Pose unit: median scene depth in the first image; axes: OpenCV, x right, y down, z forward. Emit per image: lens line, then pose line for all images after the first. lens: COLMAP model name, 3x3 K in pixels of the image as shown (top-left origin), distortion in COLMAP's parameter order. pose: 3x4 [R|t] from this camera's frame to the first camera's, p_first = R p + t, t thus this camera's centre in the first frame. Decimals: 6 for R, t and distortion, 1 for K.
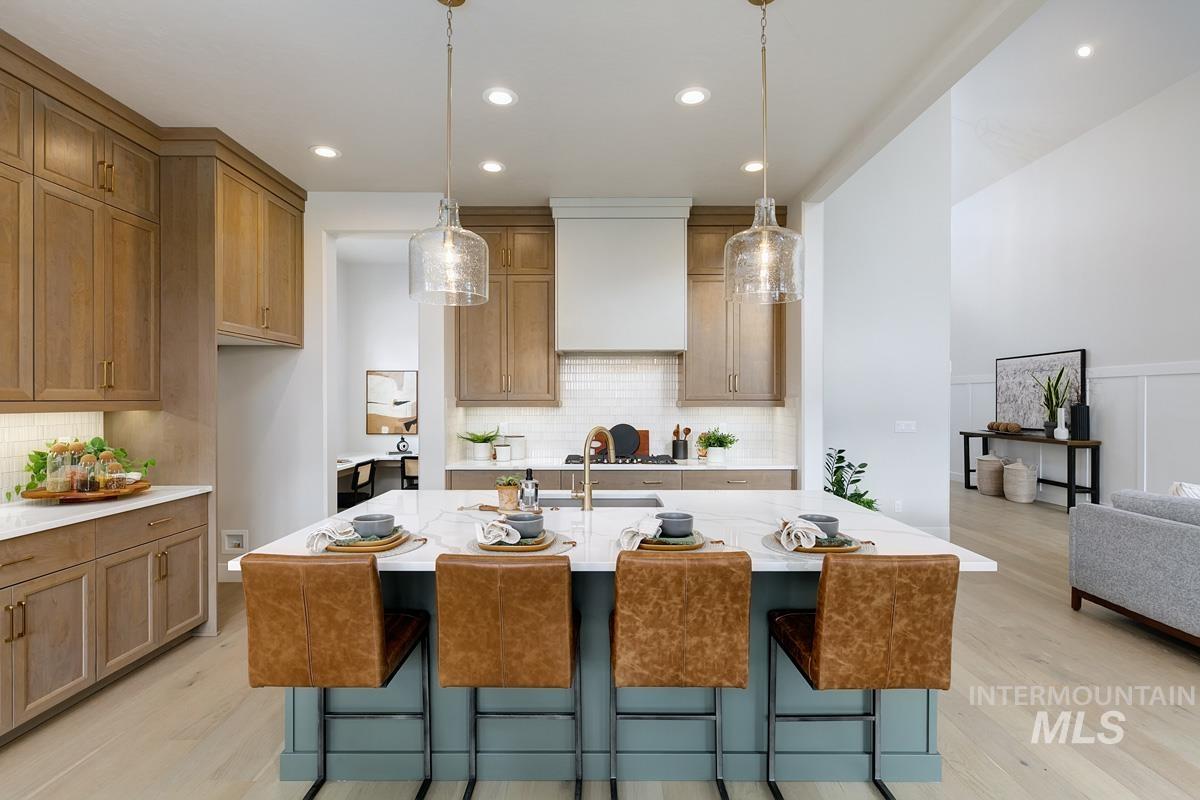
lens RADIAL K [[595.1, 0, 605.3], [0, 595.1, 406.4], [0, 0, 1]] dist [-0.004832, -0.003416]
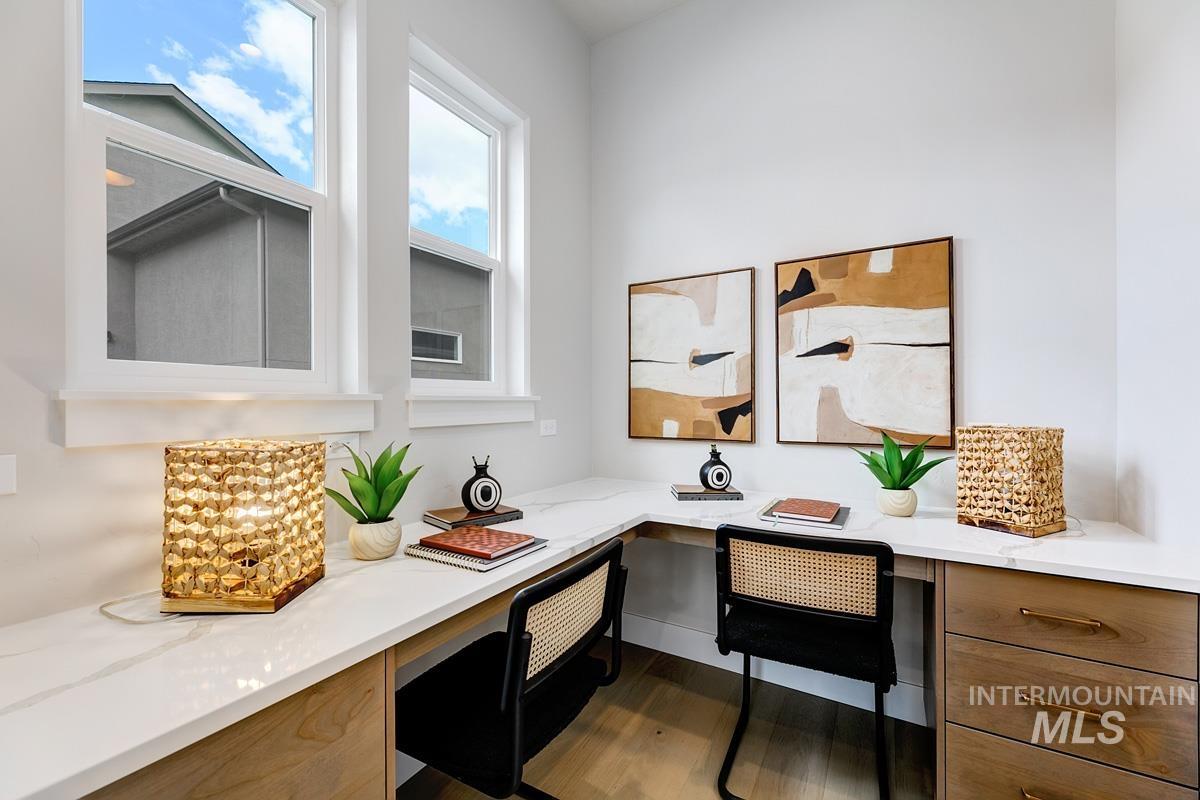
lens RADIAL K [[482.8, 0, 598.8], [0, 482.8, 398.5], [0, 0, 1]] dist [-0.000376, -0.000121]
pose [[0.862851, -0.001534, -0.505457, -0.356946], [-0.005186, 0.999916, -0.011888, 0.034256], [0.505433, 0.012879, 0.862770, 1.001373]]
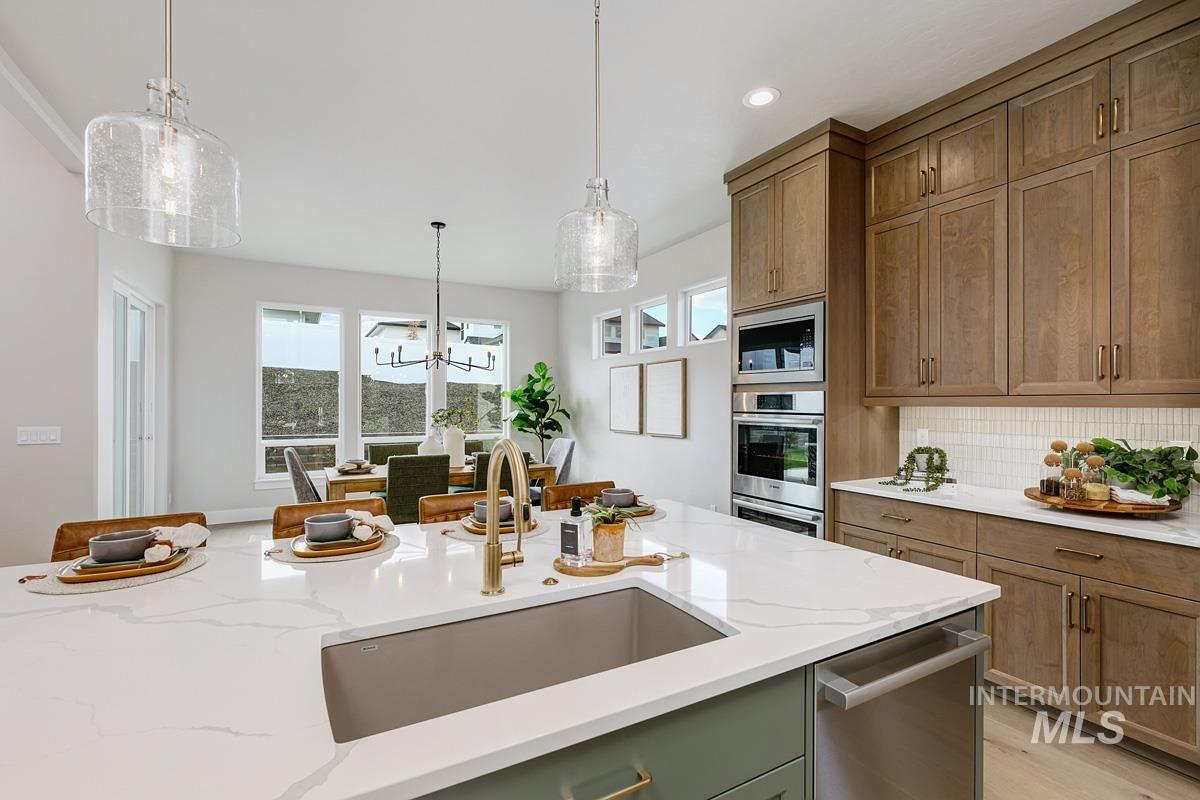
lens RADIAL K [[521.1, 0, 598.6], [0, 521.1, 402.7], [0, 0, 1]] dist [0.001755, -0.000111]
pose [[-0.871819, -0.002031, -0.489824, 0.070612], [-0.008522, 0.999903, 0.011023, -0.000190], [0.489754, 0.013784, -0.871752, 0.787307]]
